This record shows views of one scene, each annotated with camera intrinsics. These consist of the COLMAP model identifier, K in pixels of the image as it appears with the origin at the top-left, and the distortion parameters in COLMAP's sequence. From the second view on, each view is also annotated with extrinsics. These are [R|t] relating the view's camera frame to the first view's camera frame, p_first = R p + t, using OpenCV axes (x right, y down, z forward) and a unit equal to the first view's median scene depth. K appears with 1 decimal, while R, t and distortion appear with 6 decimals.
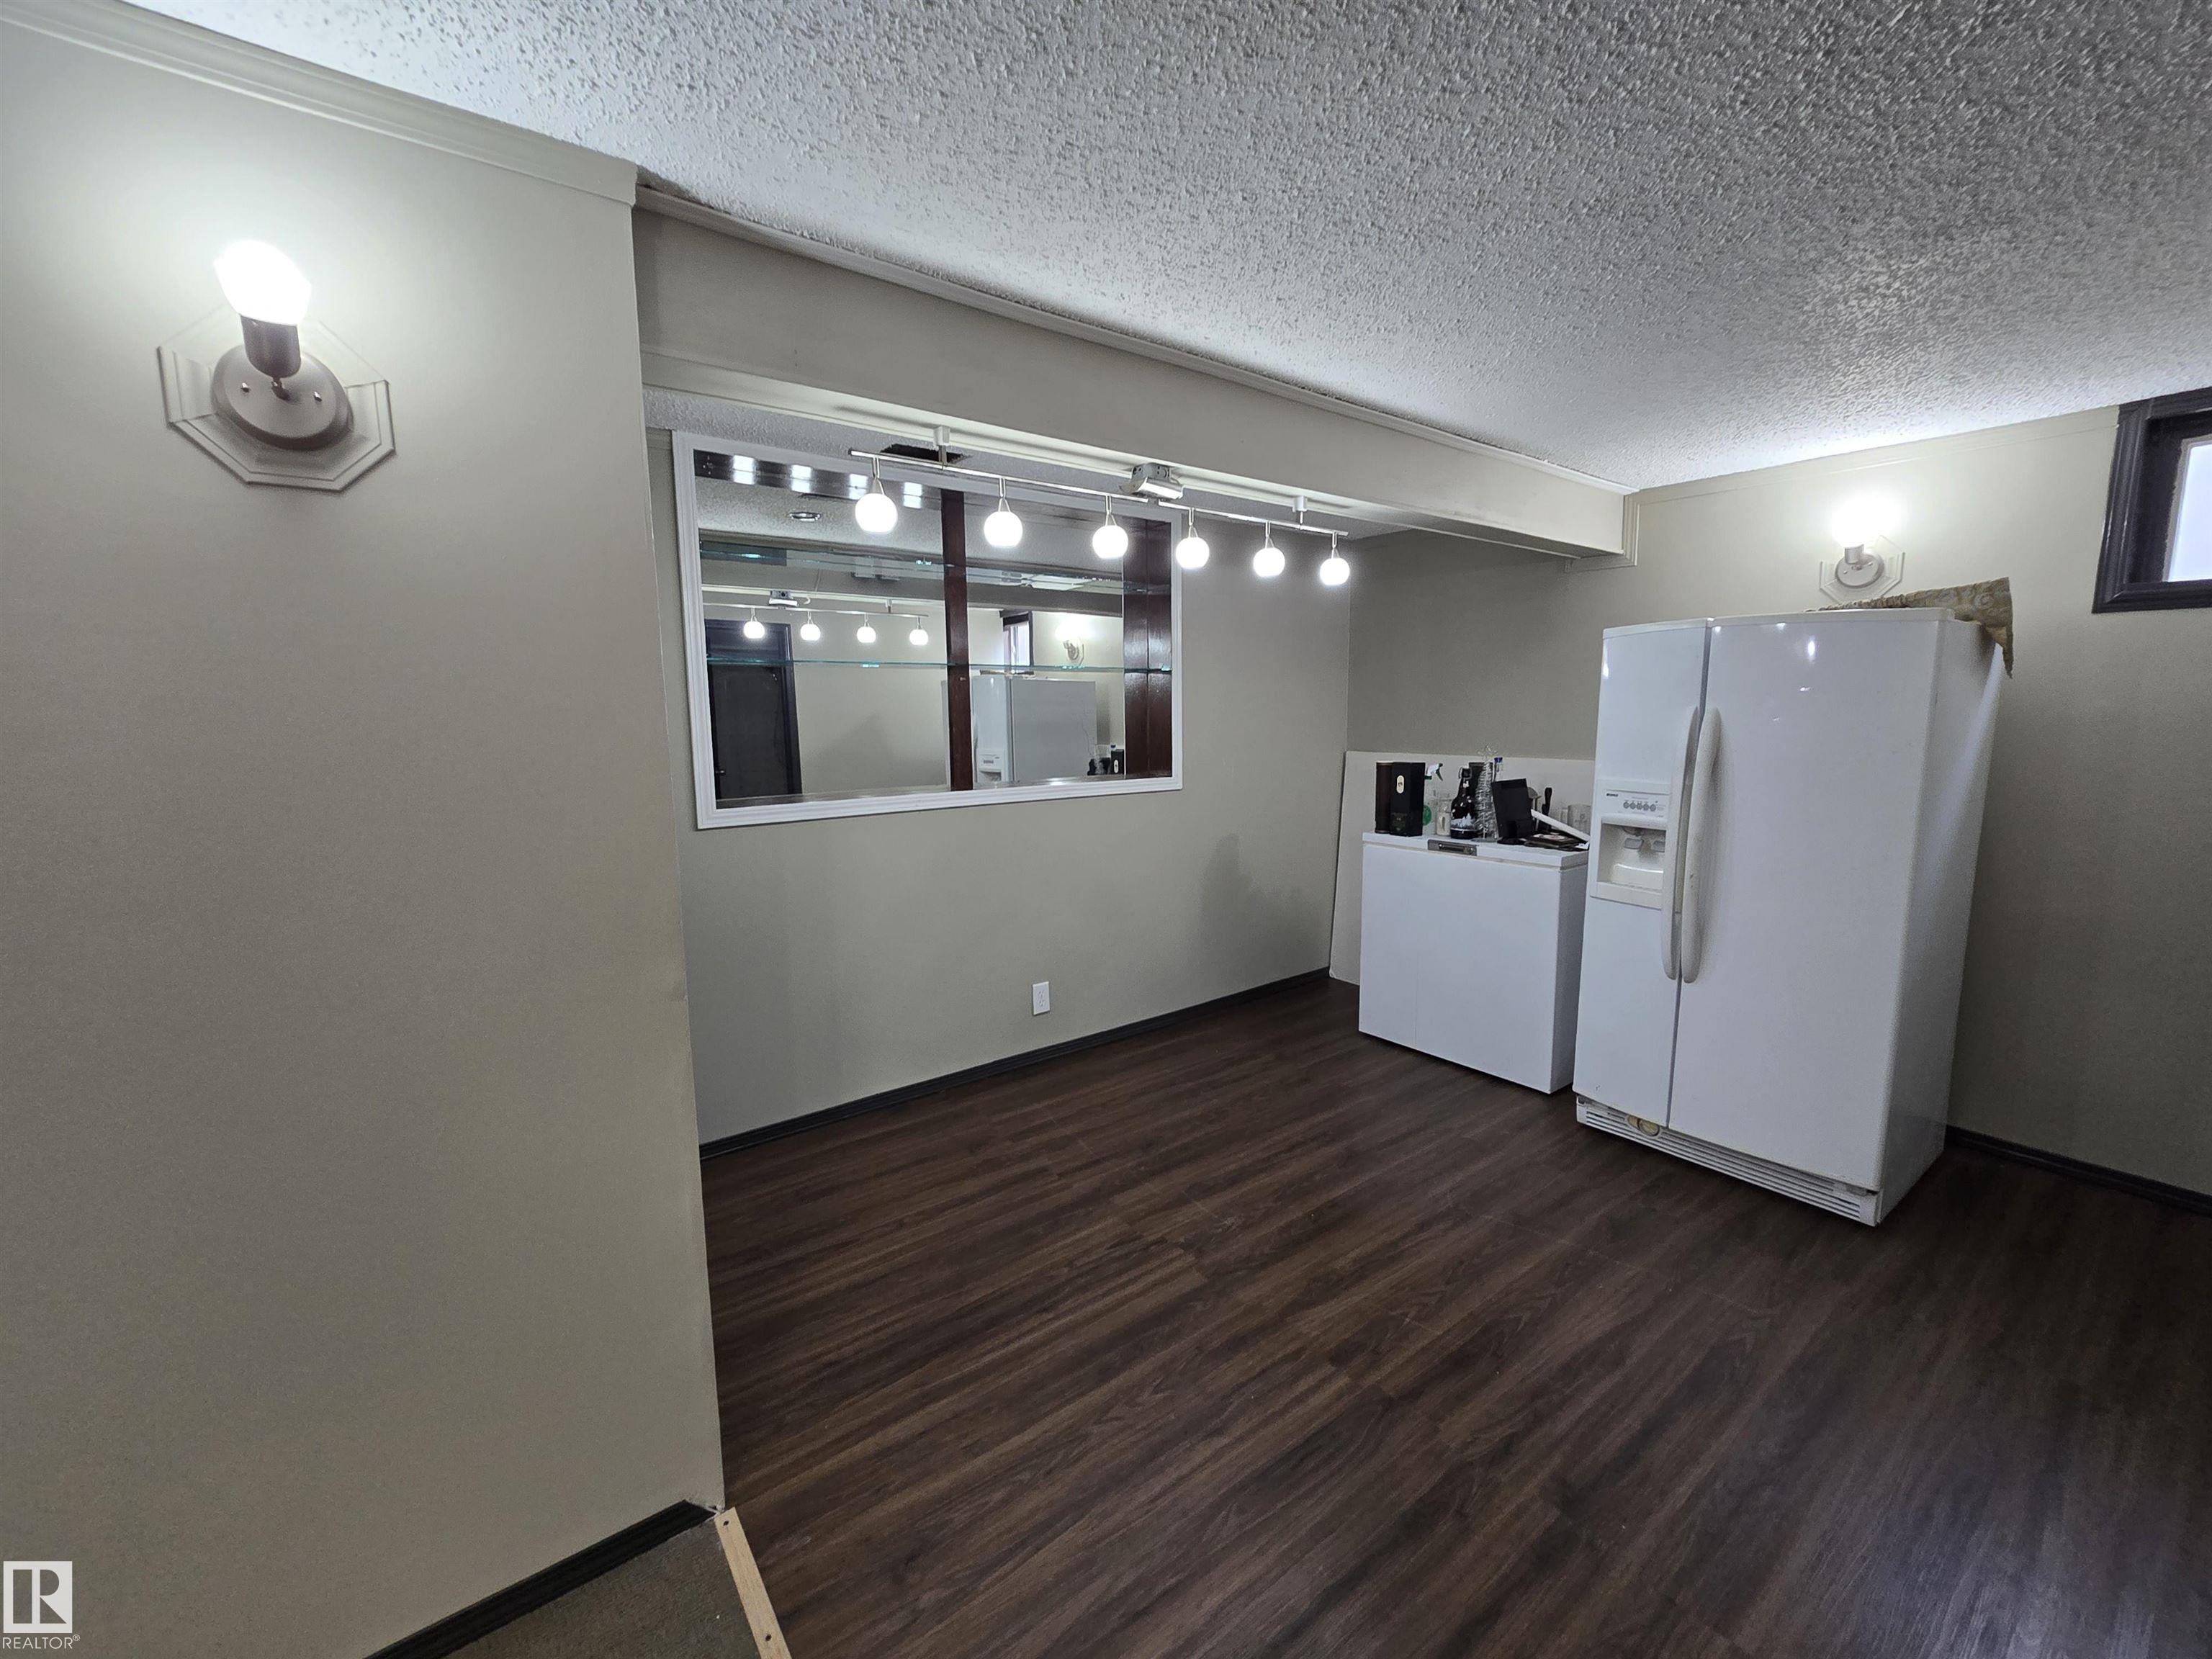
lens RADIAL K [[903.1, 0, 1110.8], [0, 903.1, 826.6], [0, 0, 1]] dist [-0.000690, -0.000762]
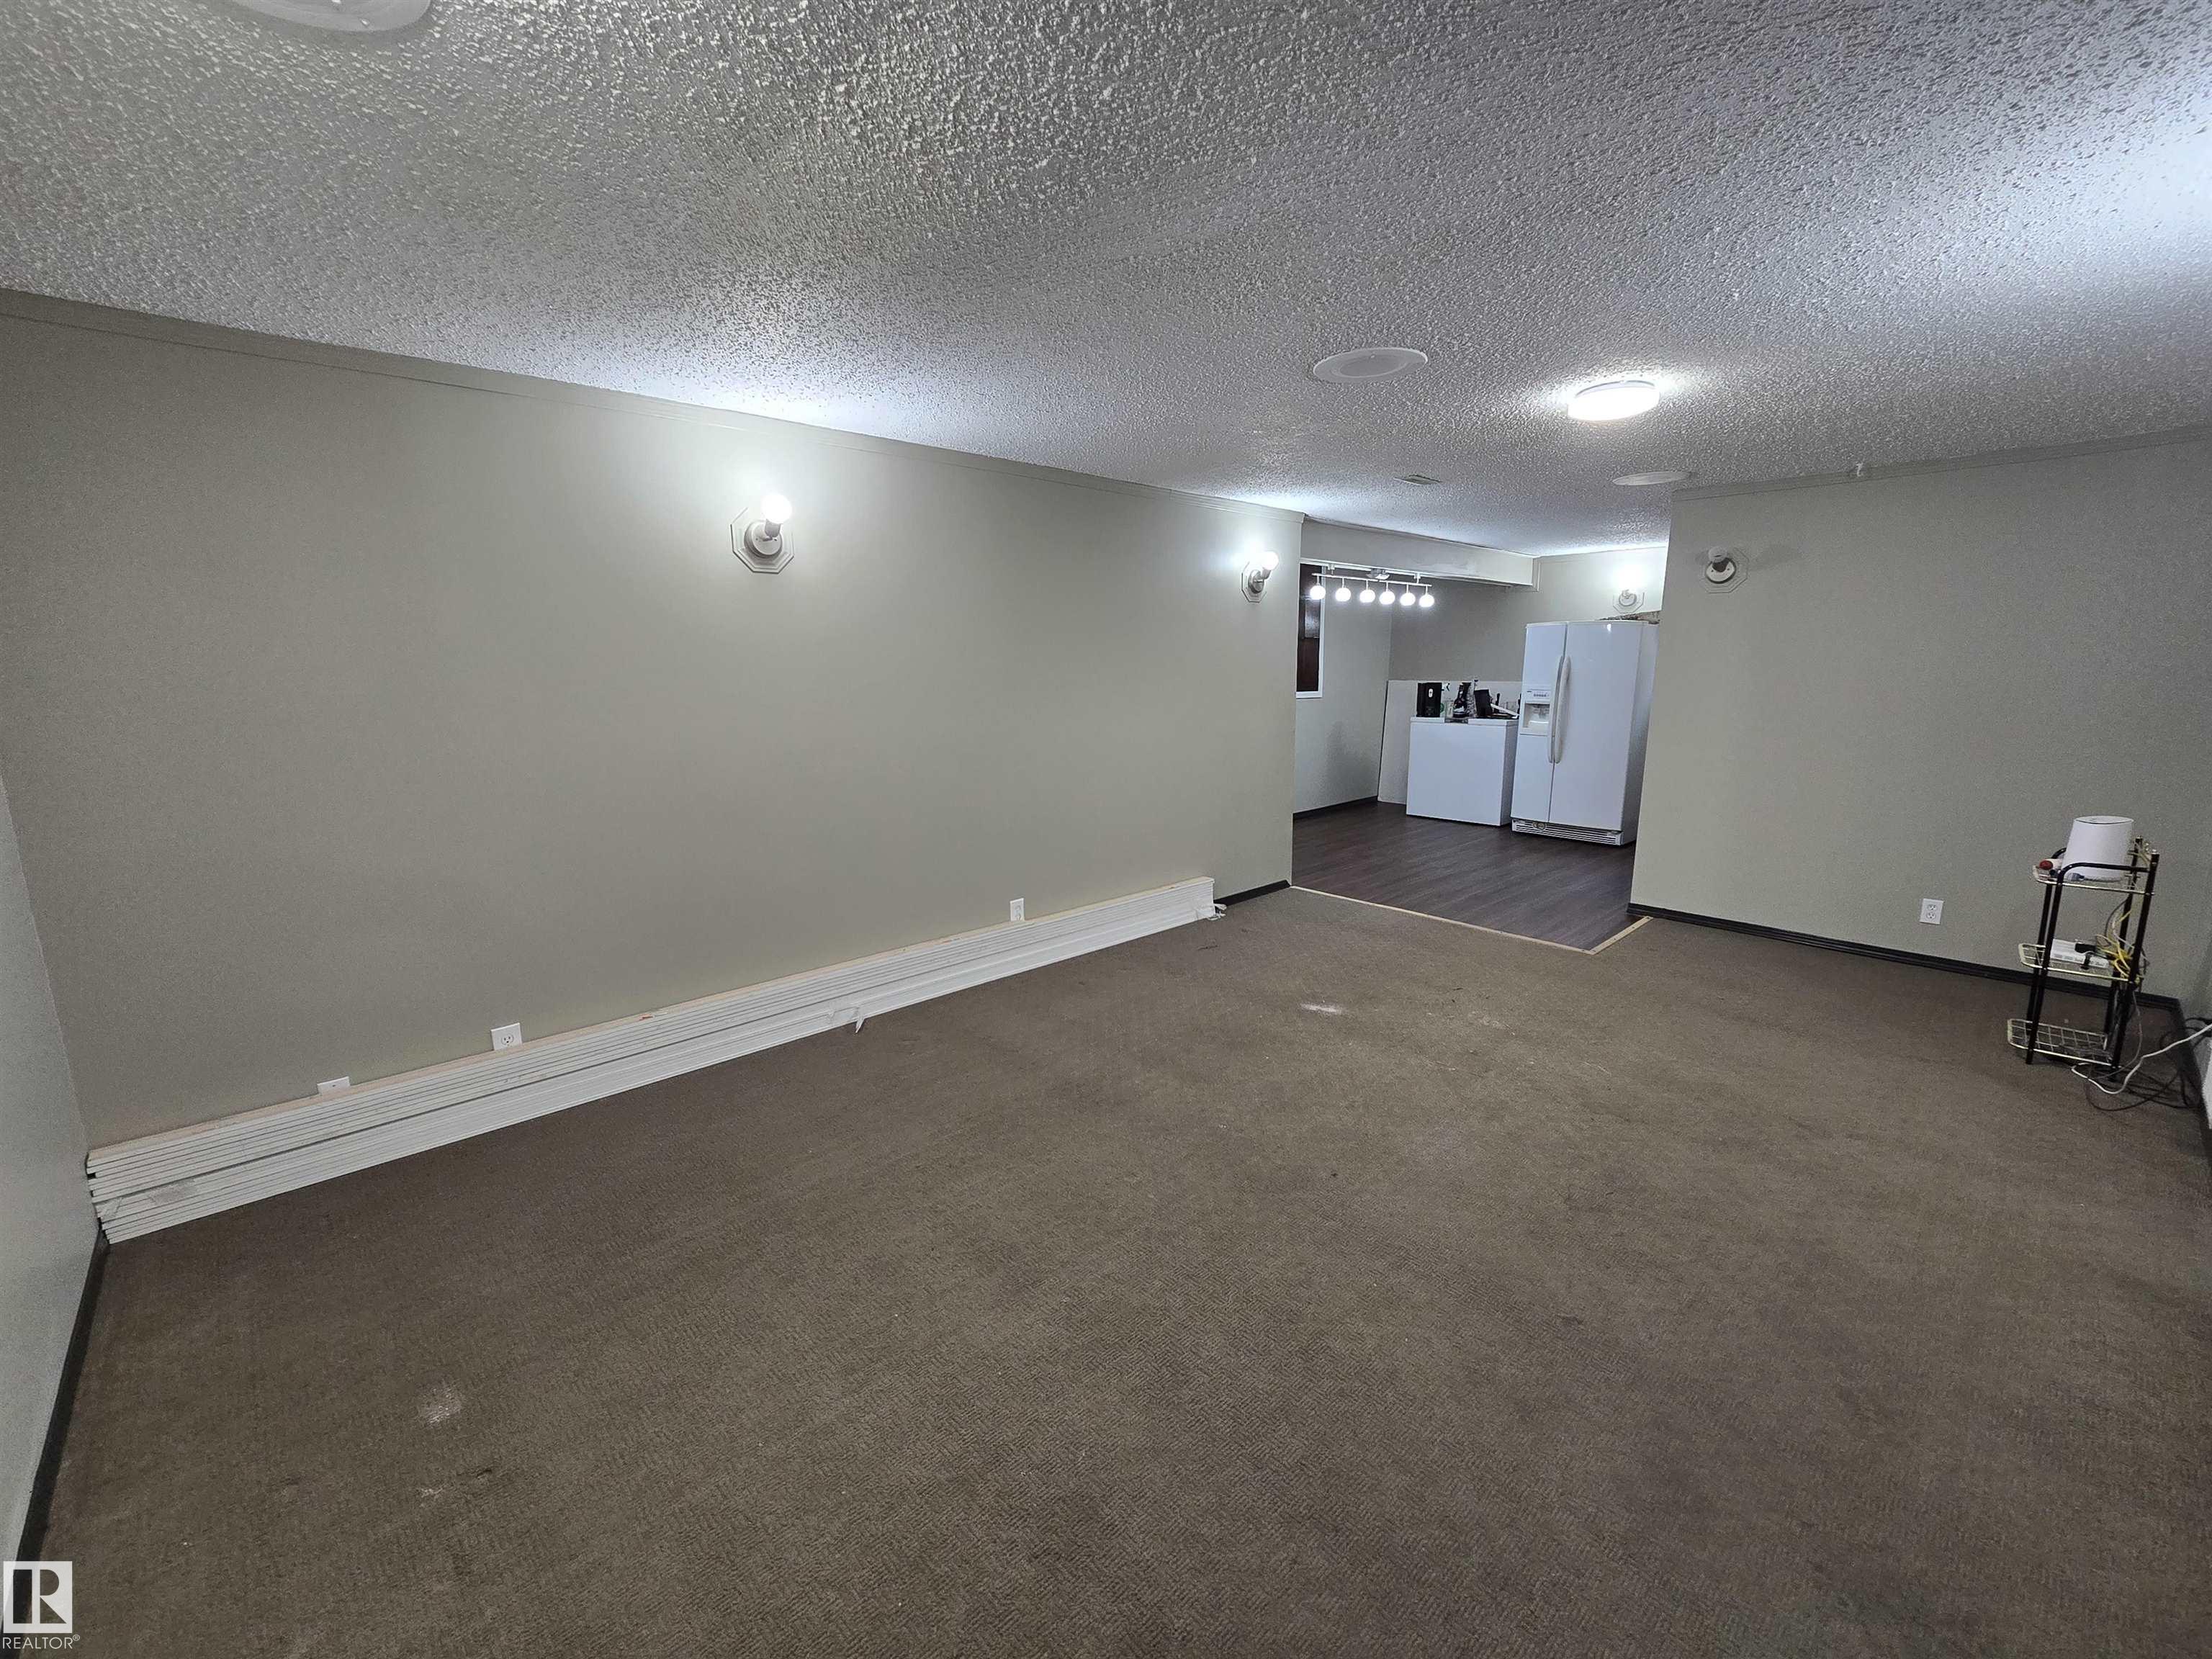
lens RADIAL K [[903.1, 0, 1099.7], [0, 903.1, 830.4], [0, 0, 1]] dist [-0.000690, -0.000762]
pose [[0.995033, -0.013195, 0.098669, -0.709834], [0.007881, 0.998507, 0.054060, 0.164924], [-0.099235, -0.053014, 0.993651, -1.116918]]
